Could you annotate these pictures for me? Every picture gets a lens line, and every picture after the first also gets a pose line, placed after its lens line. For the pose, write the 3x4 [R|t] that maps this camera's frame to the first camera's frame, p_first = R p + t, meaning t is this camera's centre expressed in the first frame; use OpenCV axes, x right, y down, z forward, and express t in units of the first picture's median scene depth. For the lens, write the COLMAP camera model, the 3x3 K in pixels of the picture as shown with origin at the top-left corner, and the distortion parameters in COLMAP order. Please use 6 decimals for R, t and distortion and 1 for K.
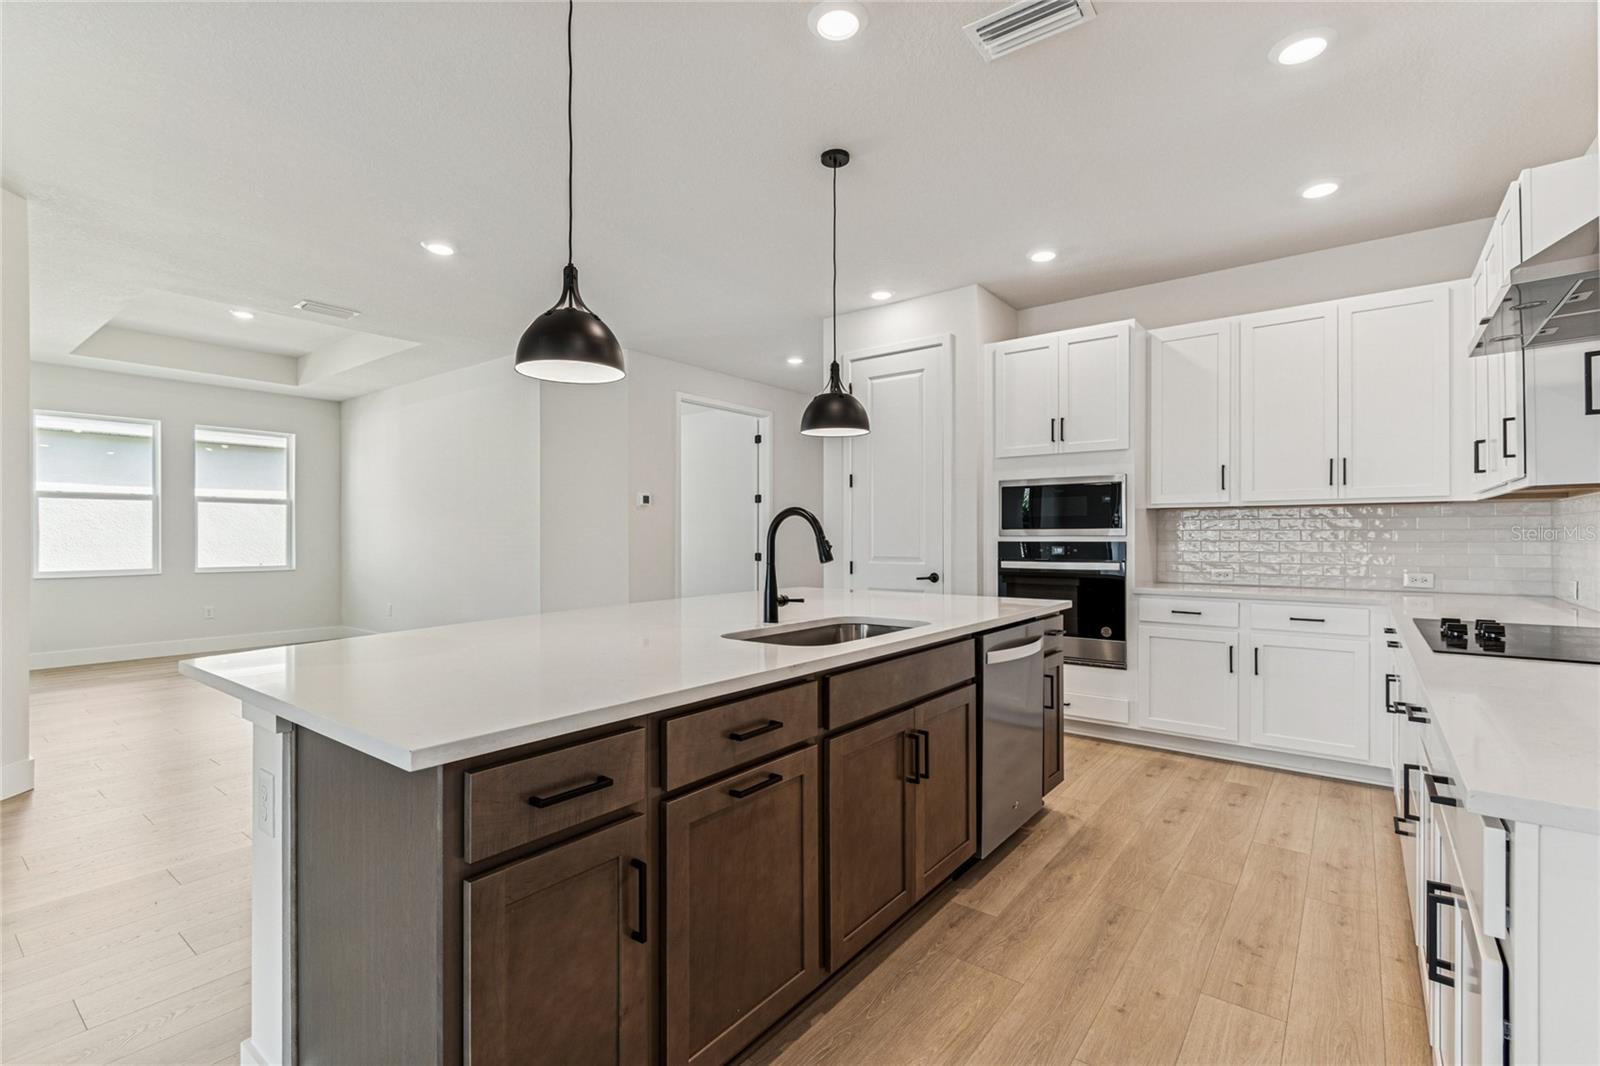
lens RADIAL K [[723.0, 0, 792.4], [0, 723.0, 536.6], [0, 0, 1]] dist [0.000783, 0.000060]
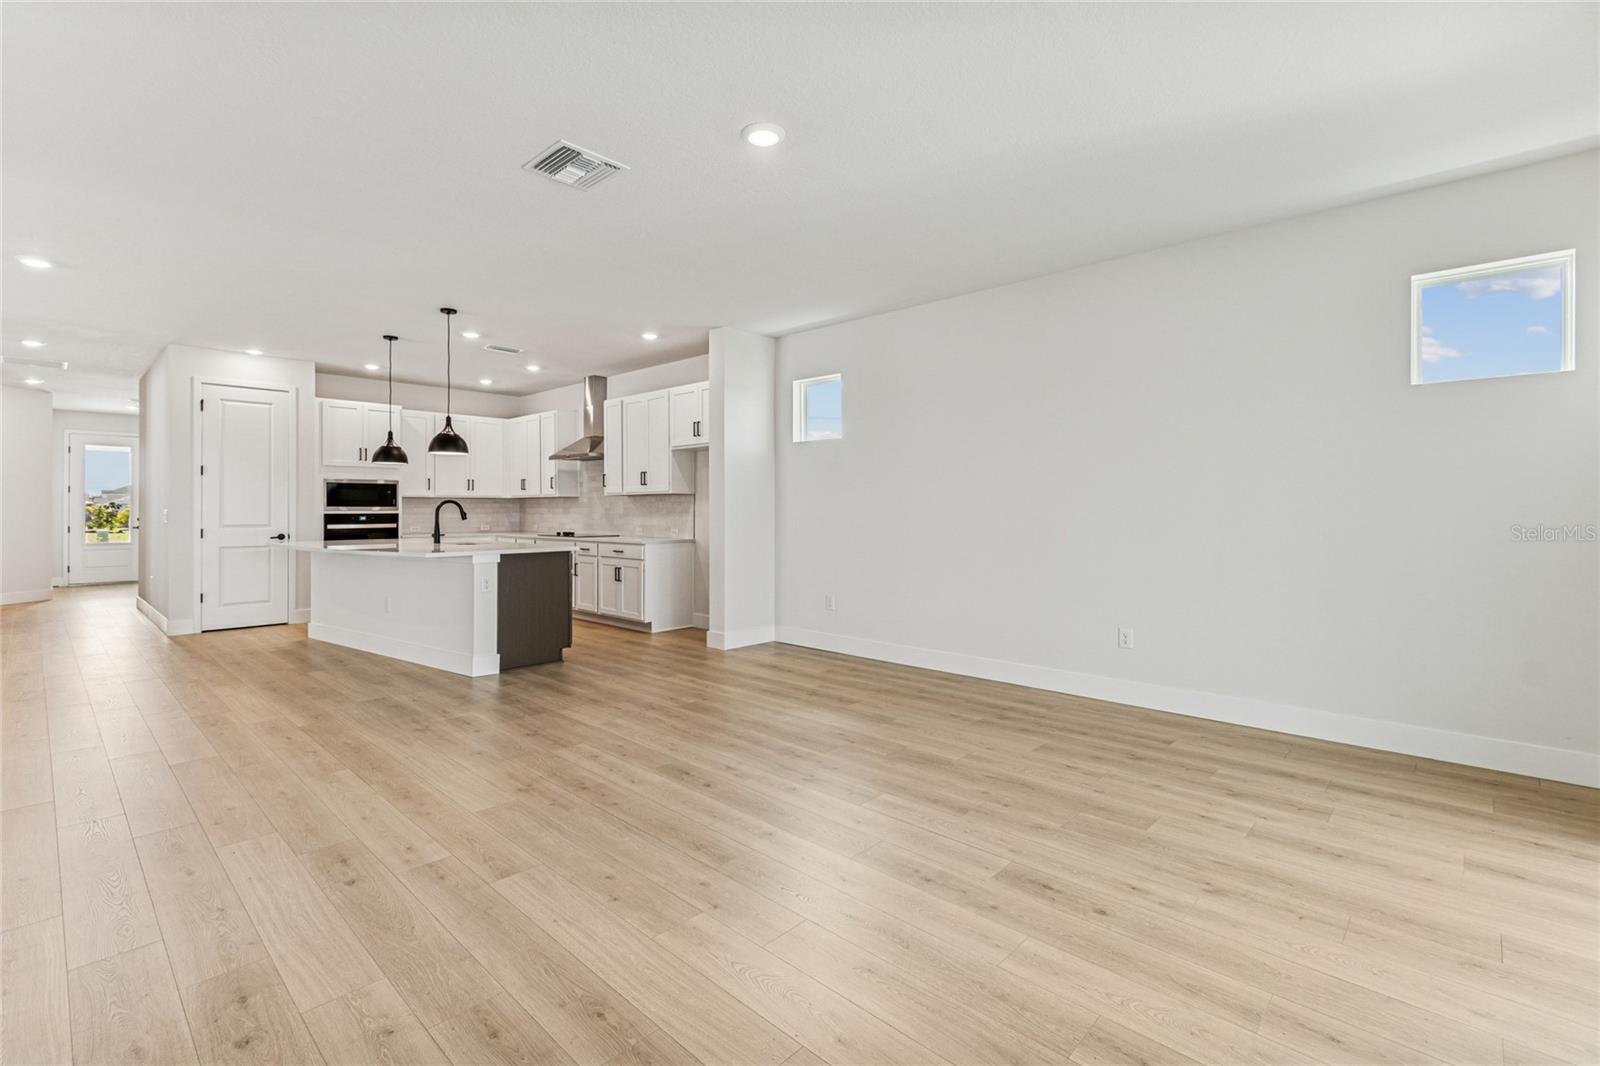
lens RADIAL K [[718.9, 0, 785.0], [0, 718.9, 509.2], [0, 0, 1]] dist [-0.000152, -0.000594]
pose [[0.099686, 0.002965, 0.995014, -1.440371], [0.000846, 0.999995, -0.003065, 0.002692], [-0.995019, 0.001147, 0.099683, -0.293776]]
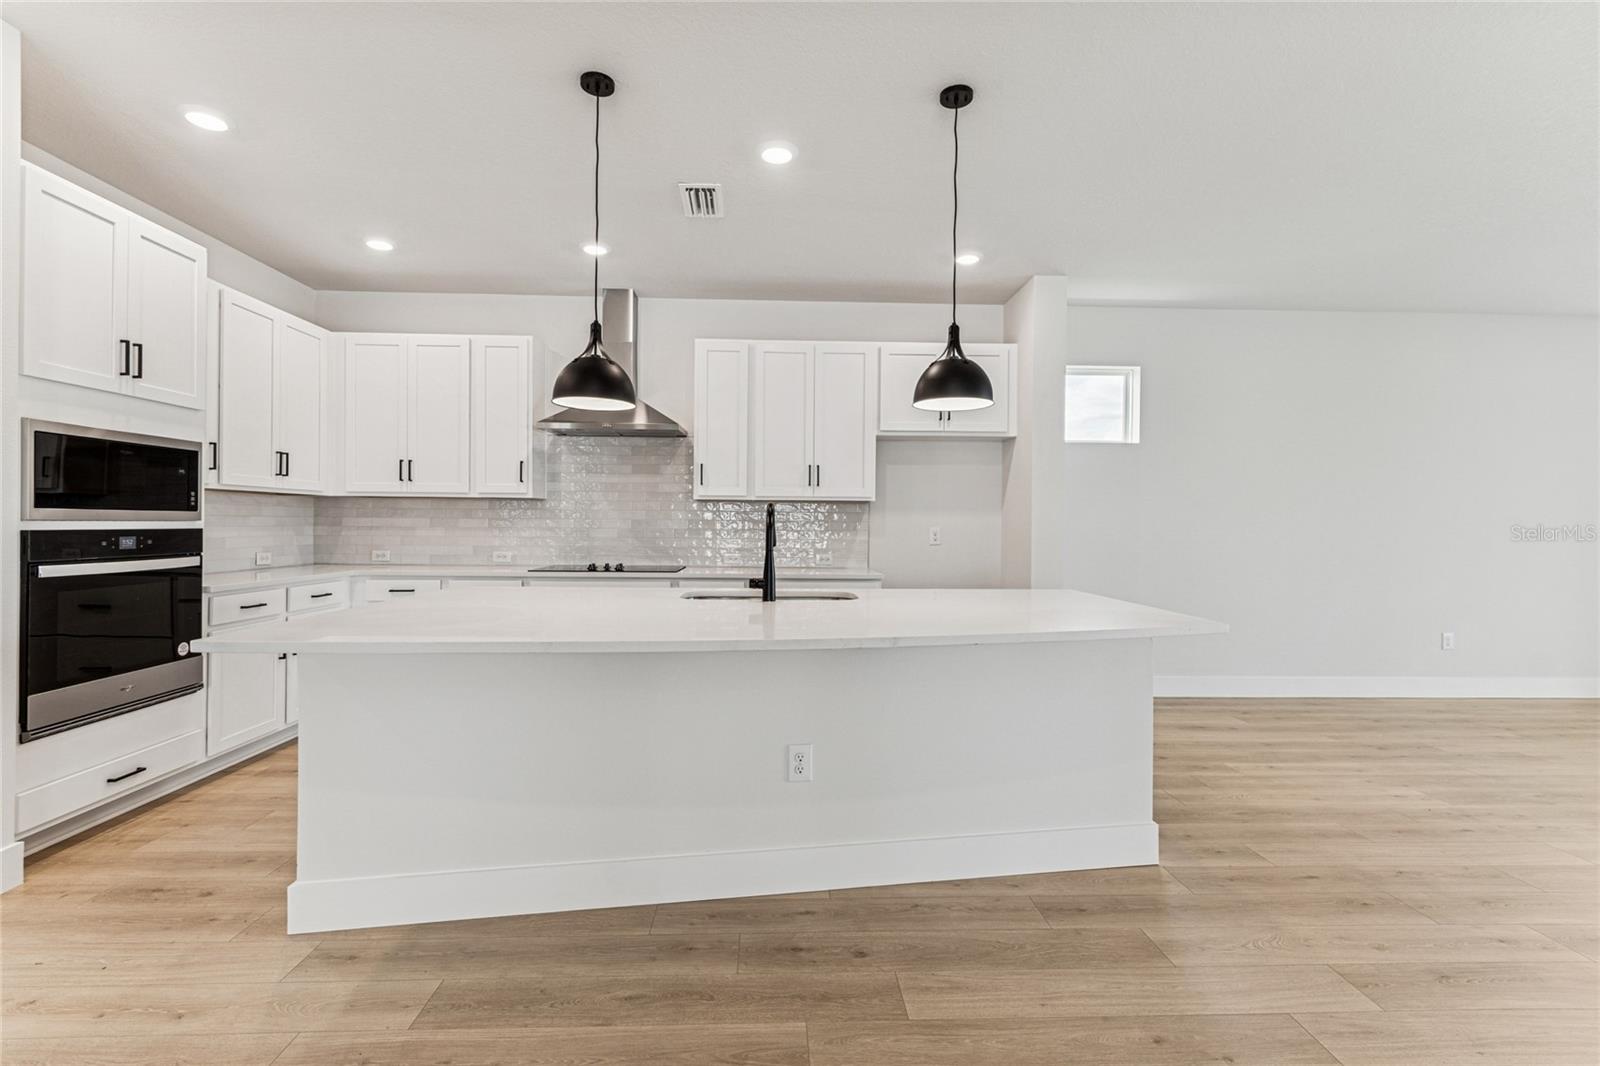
lens RADIAL K [[717.3, 0, 794.1], [0, 717.3, 526.1], [0, 0, 1]] dist [-0.000342, -0.000317]
pose [[-0.641358, -0.006553, 0.767214, -0.541527], [-0.007501, 0.999969, 0.002271, -0.002074], [-0.767205, -0.004299, -0.641387, 0.988543]]
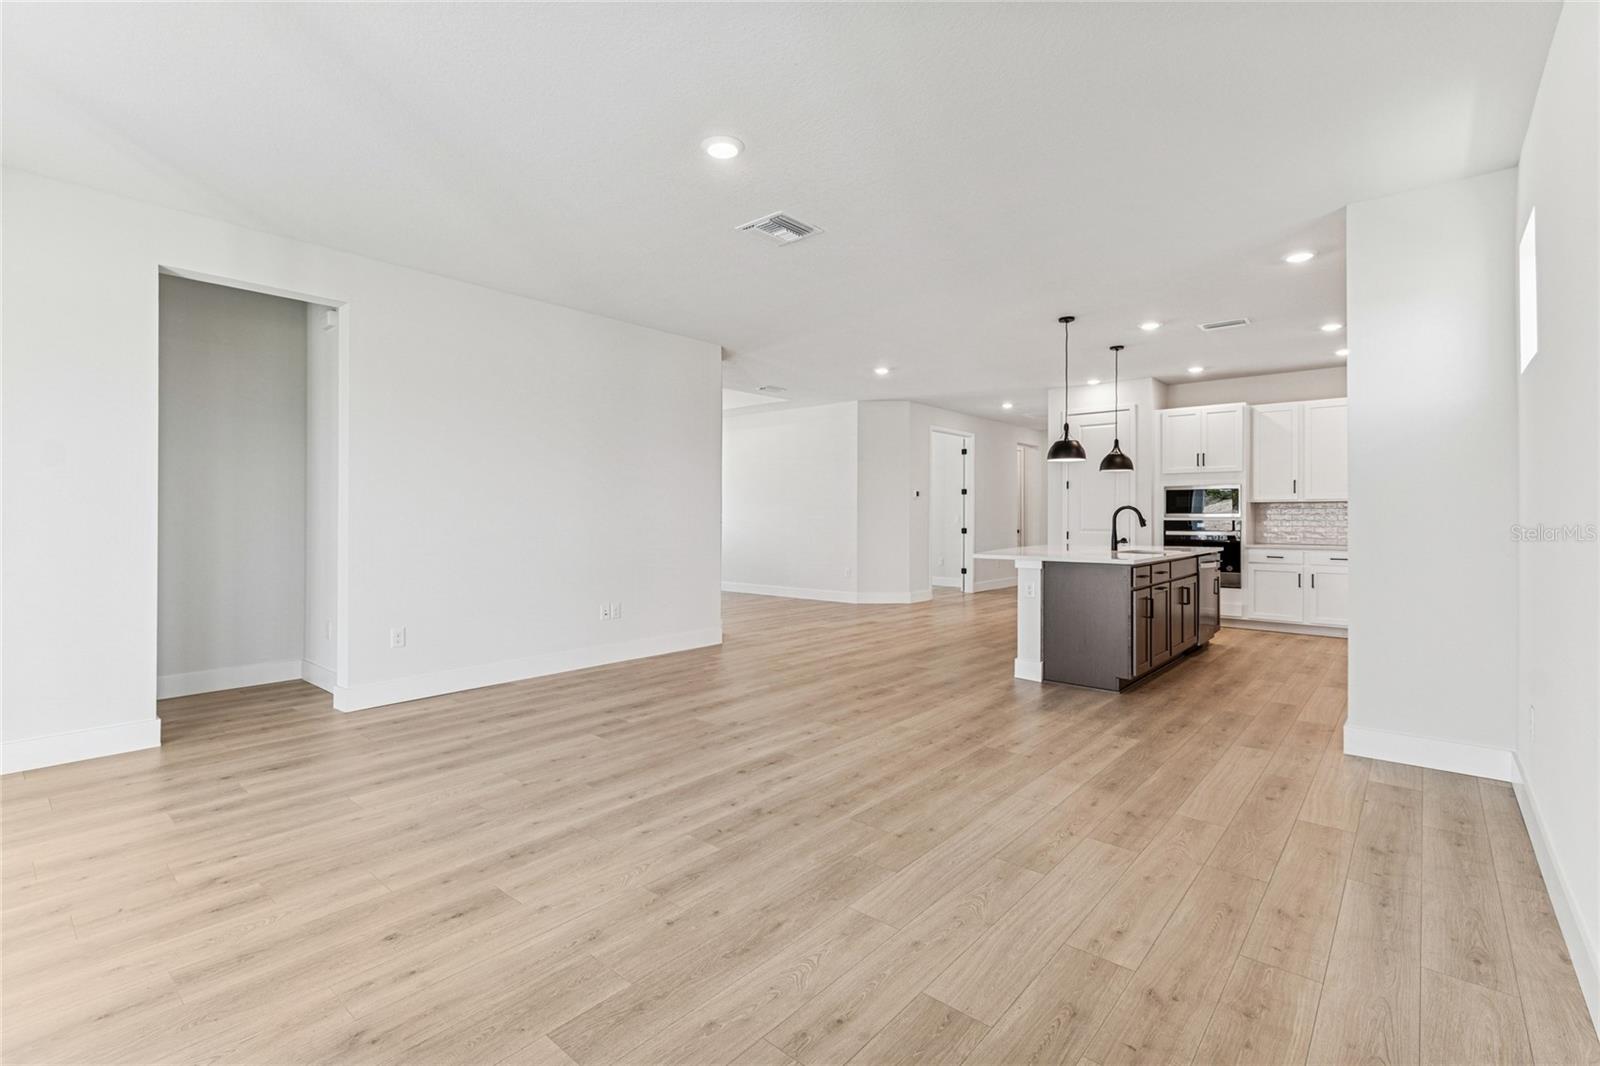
lens RADIAL K [[727.7, 0, 784.9], [0, 727.7, 515.0], [0, 0, 1]] dist [0.002404, 0.000218]
pose [[0.998335, 0.003276, -0.057585, -0.606736], [-0.003480, 0.999988, -0.003440, 0.003548], [0.057573, 0.003634, 0.998335, -0.949927]]
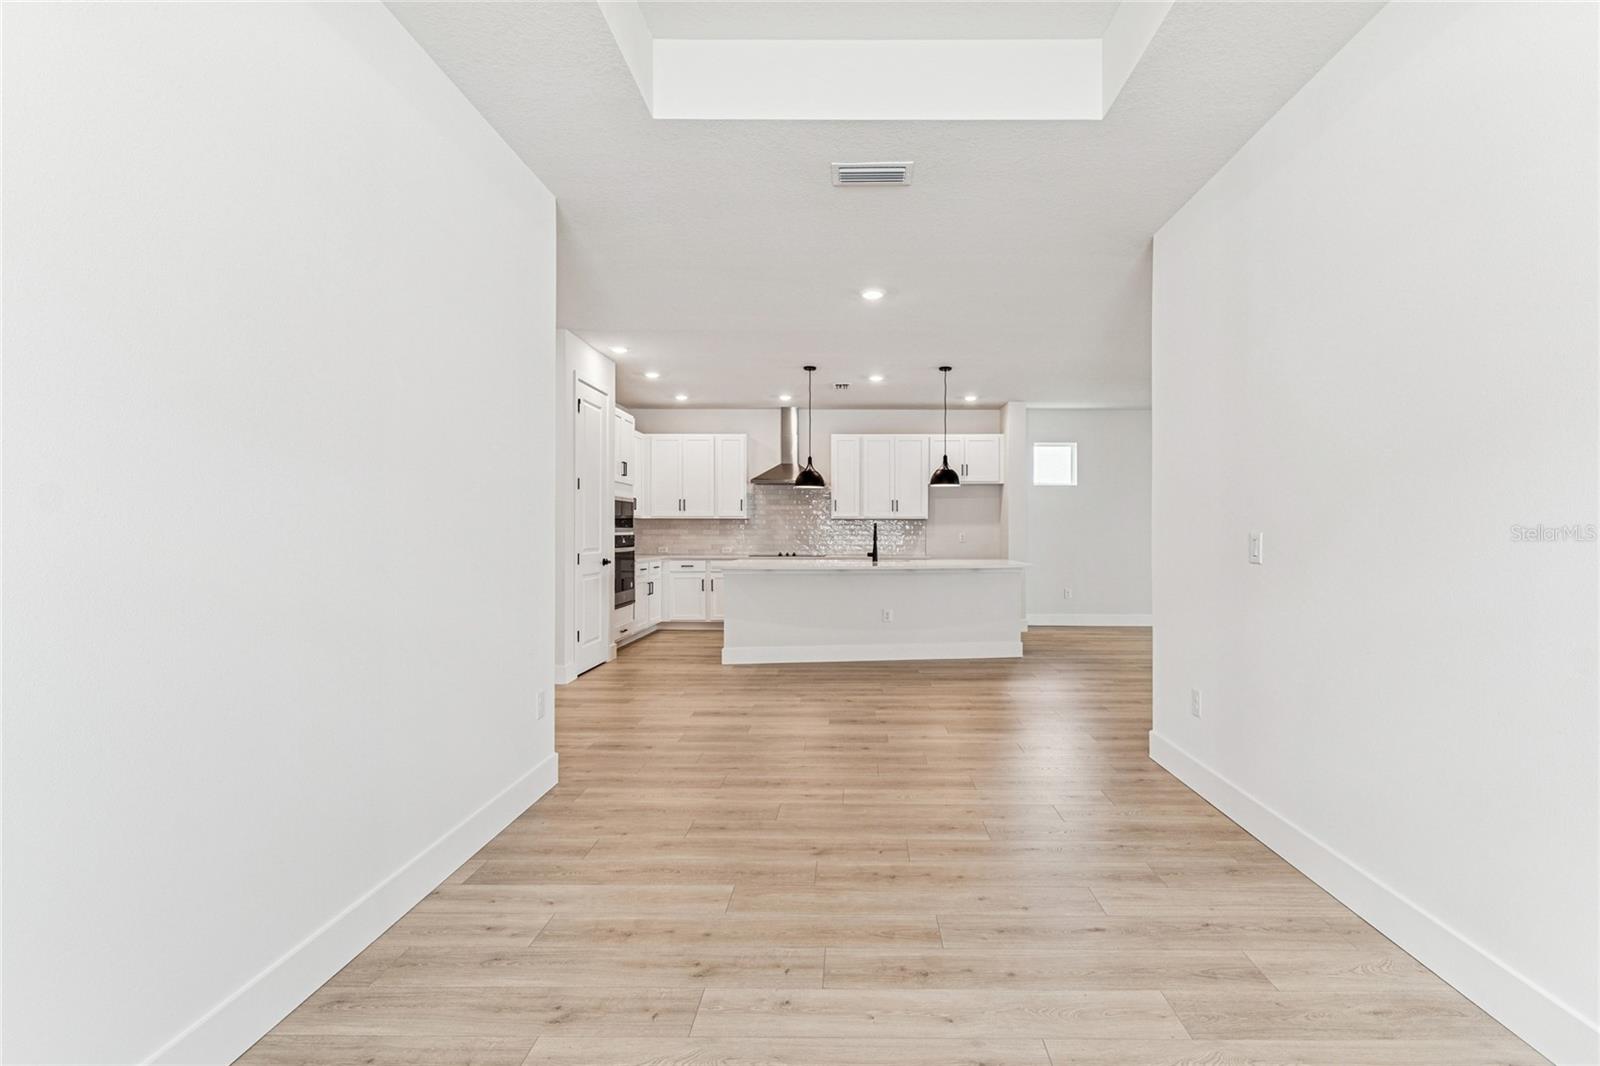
lens RADIAL K [[752.0, 0, 858.1], [0, 752.0, 531.5], [0, 0, 1]] dist [0.000349, -0.000073]
pose [[-0.615658, -0.000225, 0.788013, -1.393326], [-0.000875, 1.000000, -0.000398, -0.001805], [-0.788013, -0.000935, -0.615658, 1.706747]]
